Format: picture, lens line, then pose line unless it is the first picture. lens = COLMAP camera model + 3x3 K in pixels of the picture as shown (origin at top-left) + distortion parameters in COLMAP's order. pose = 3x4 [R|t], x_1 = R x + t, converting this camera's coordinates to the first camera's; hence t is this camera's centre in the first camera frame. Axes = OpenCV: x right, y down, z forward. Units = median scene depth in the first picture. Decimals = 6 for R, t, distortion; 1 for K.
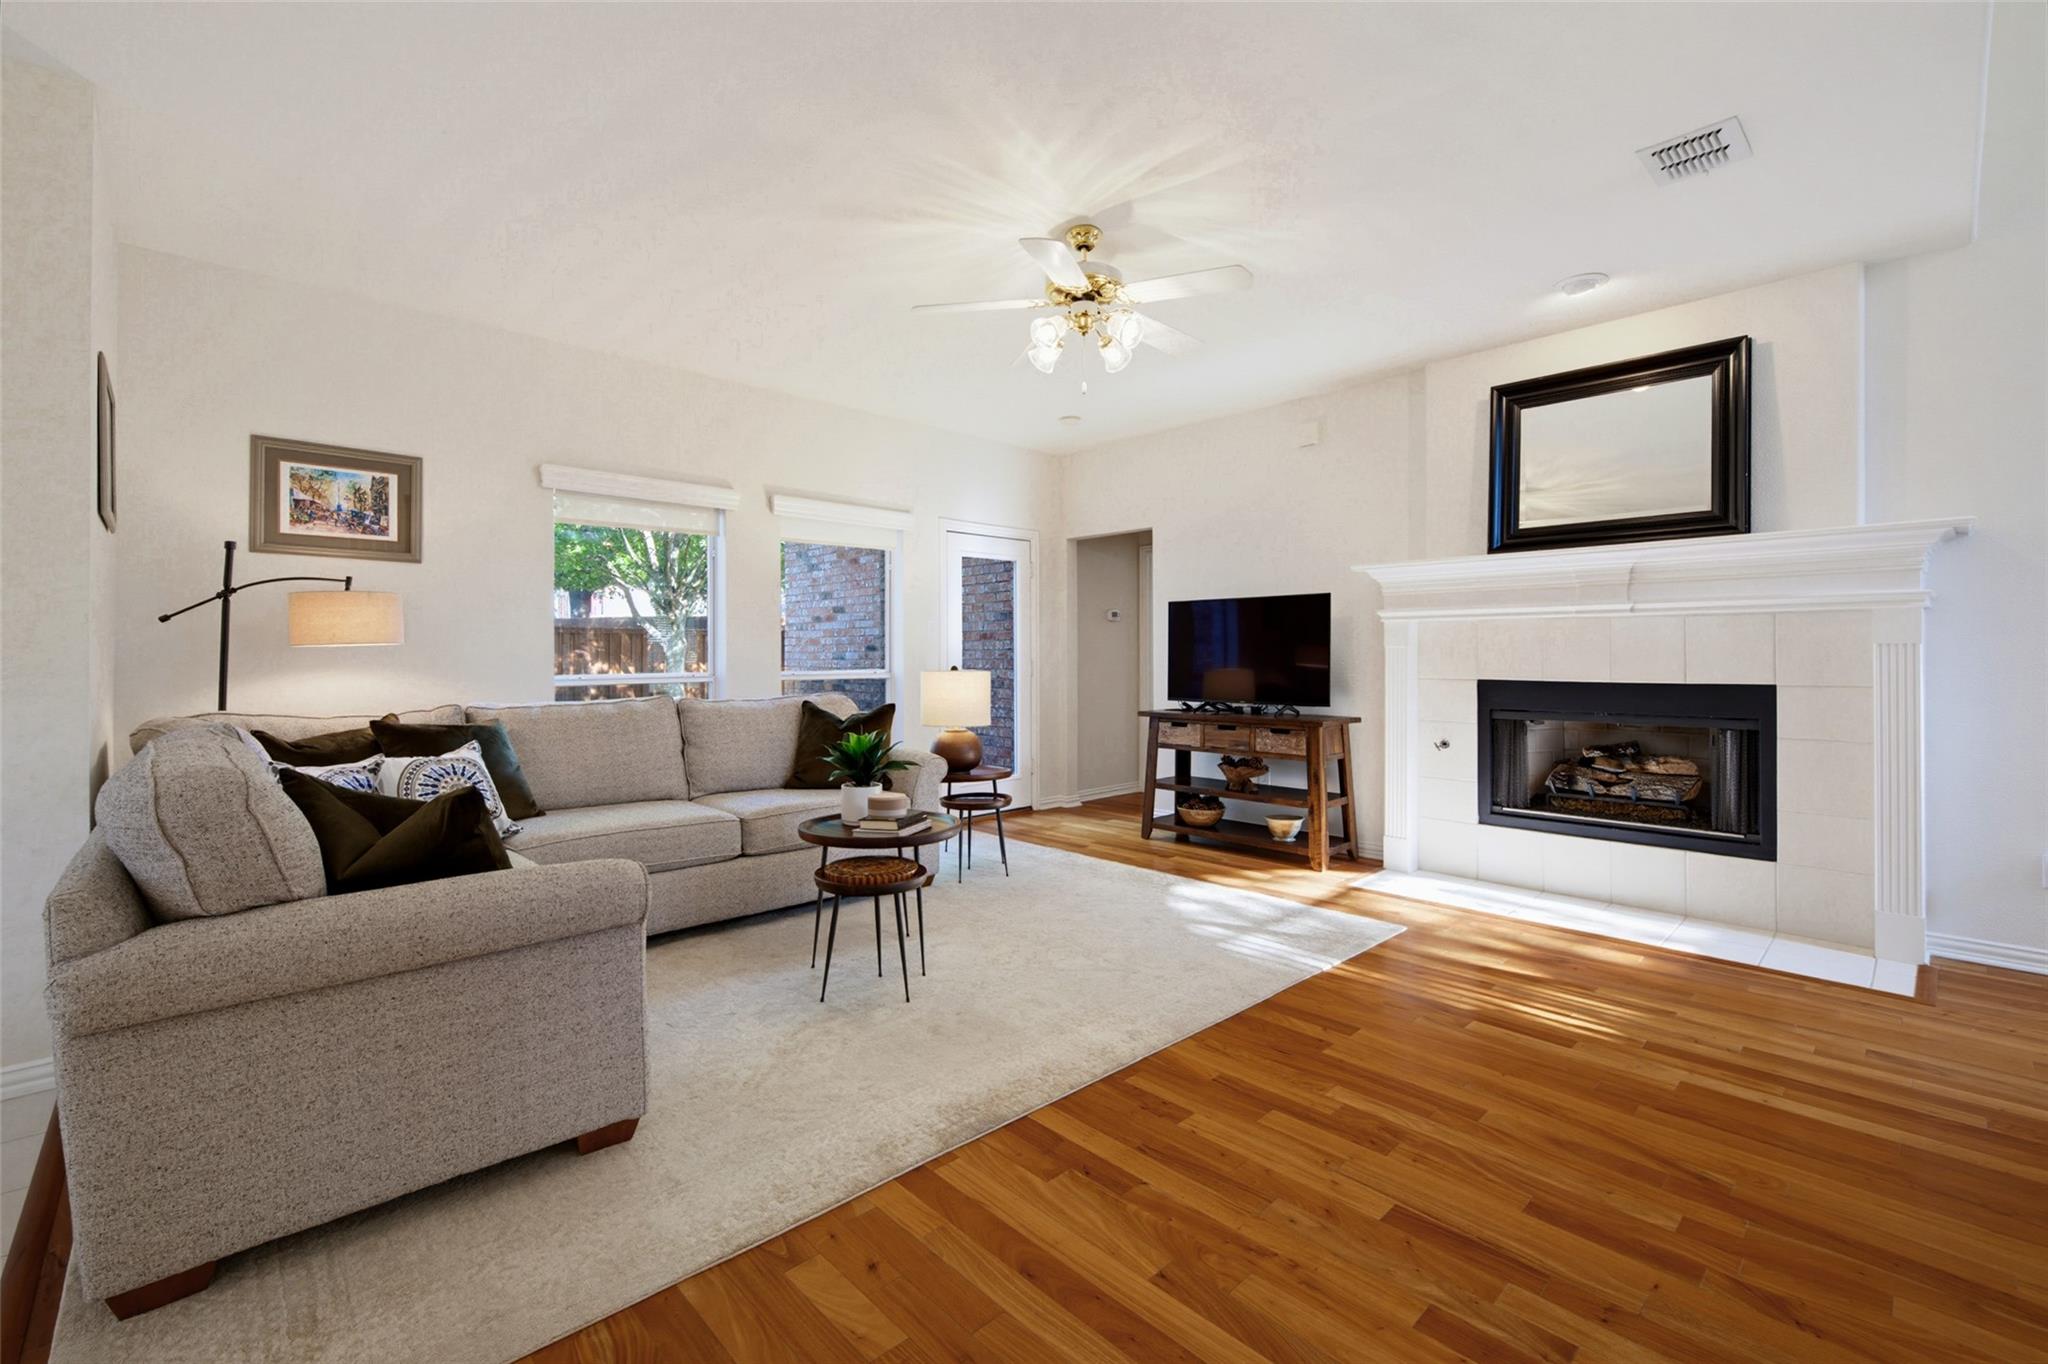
lens RADIAL K [[863.1, 0, 1034.4], [0, 863.1, 662.4], [0, 0, 1]] dist [-0.001192, -0.000013]
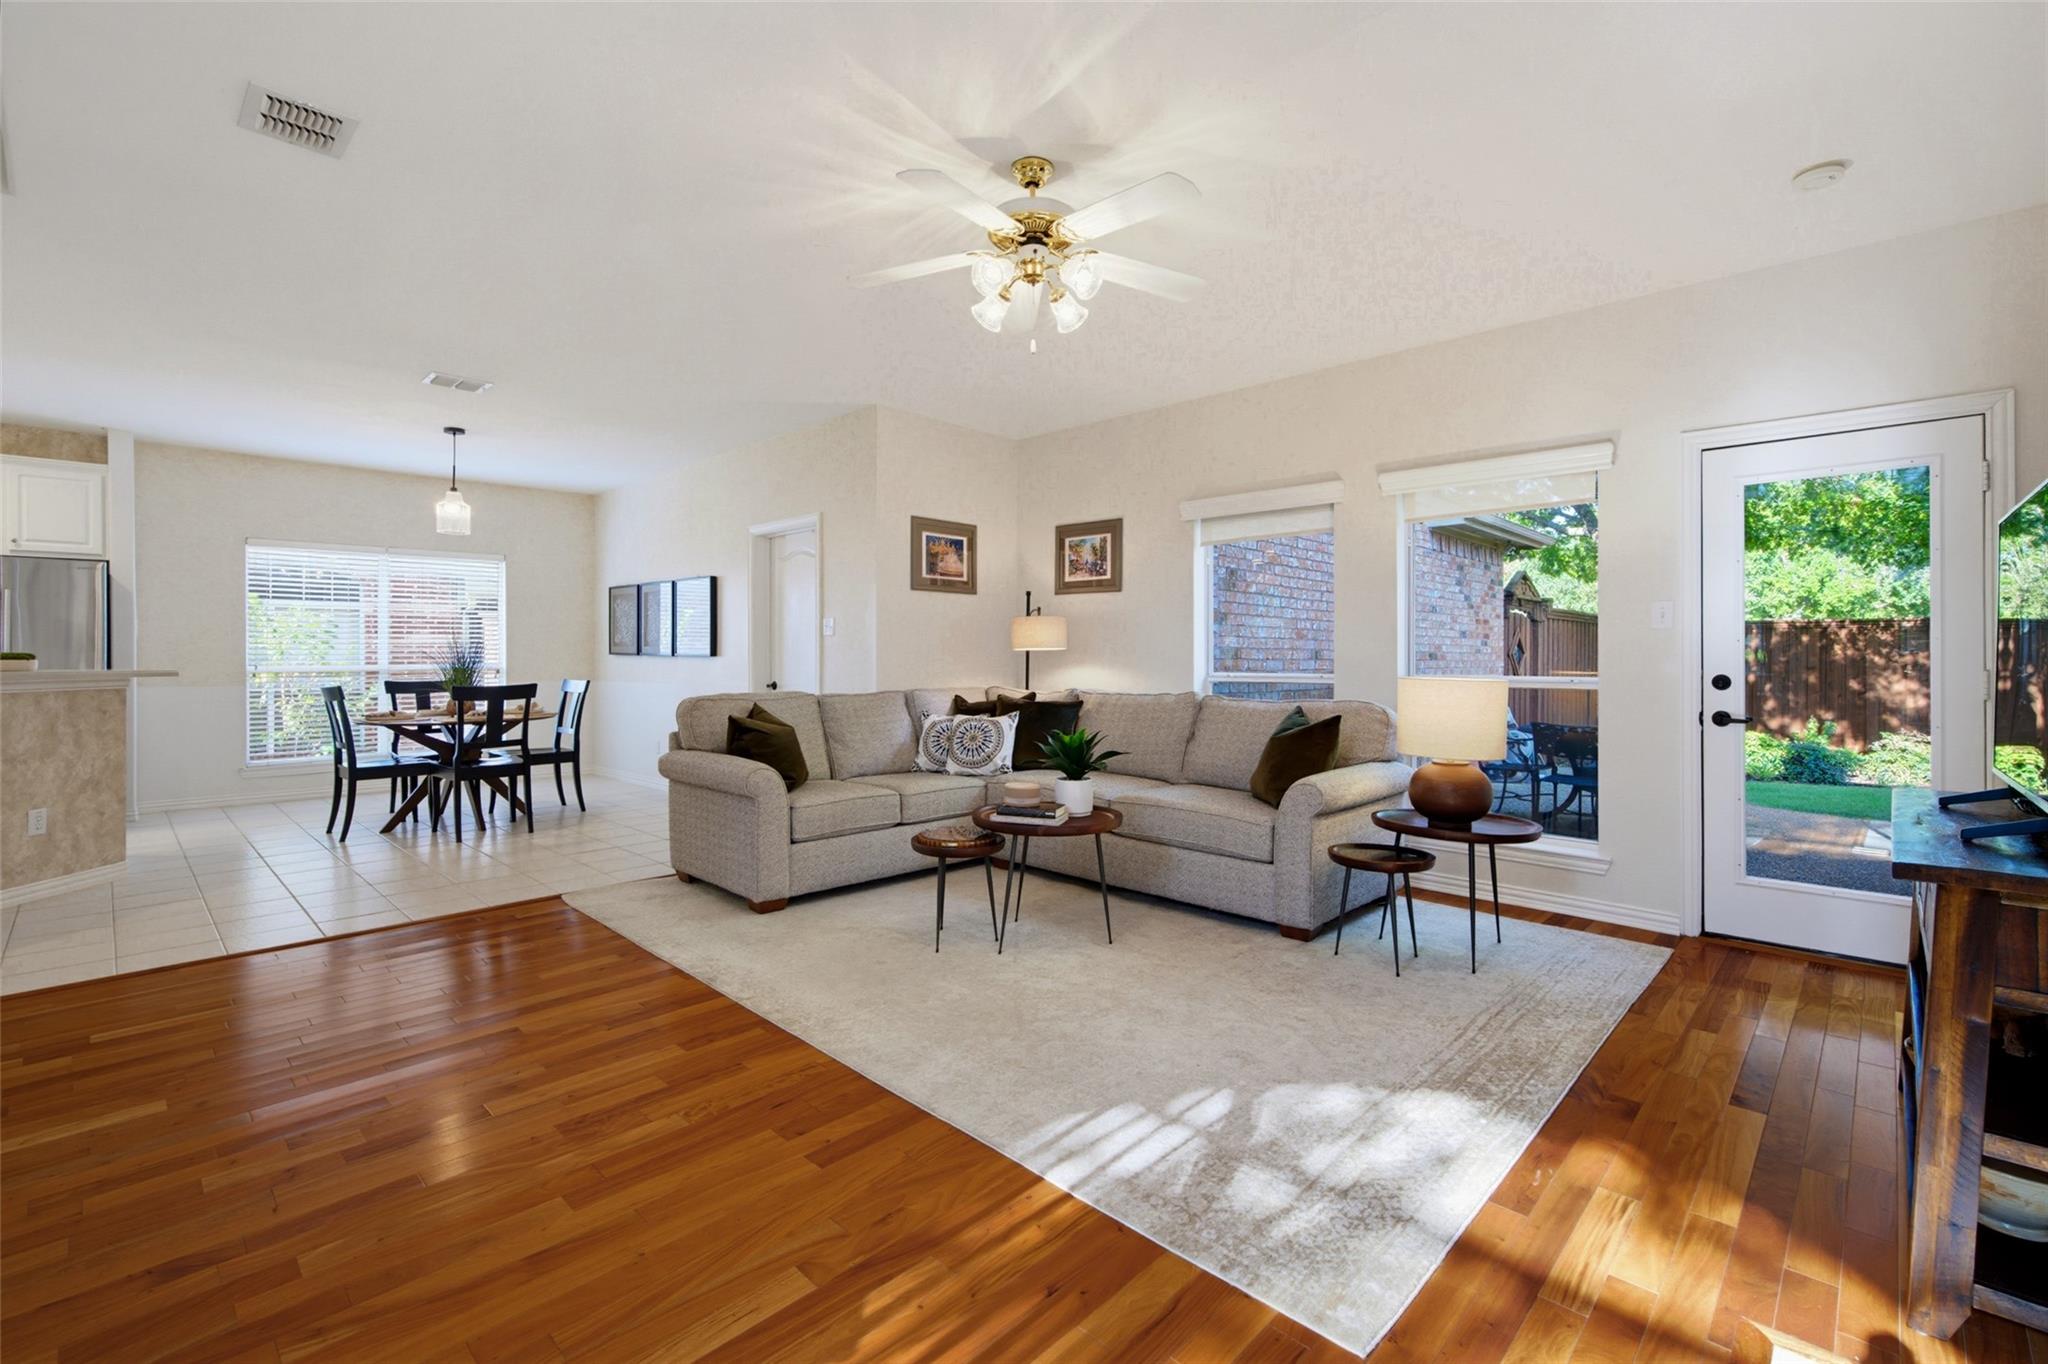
lens RADIAL K [[901.6, 0, 1020.2], [0, 901.6, 662.2], [0, 0, 1]] dist [-0.001627, -0.000069]
pose [[0.038728, 0.004844, -0.999238, 0.867754], [-0.014934, 0.999879, 0.004268, -0.002045], [0.999138, 0.014758, 0.038796, 0.865734]]
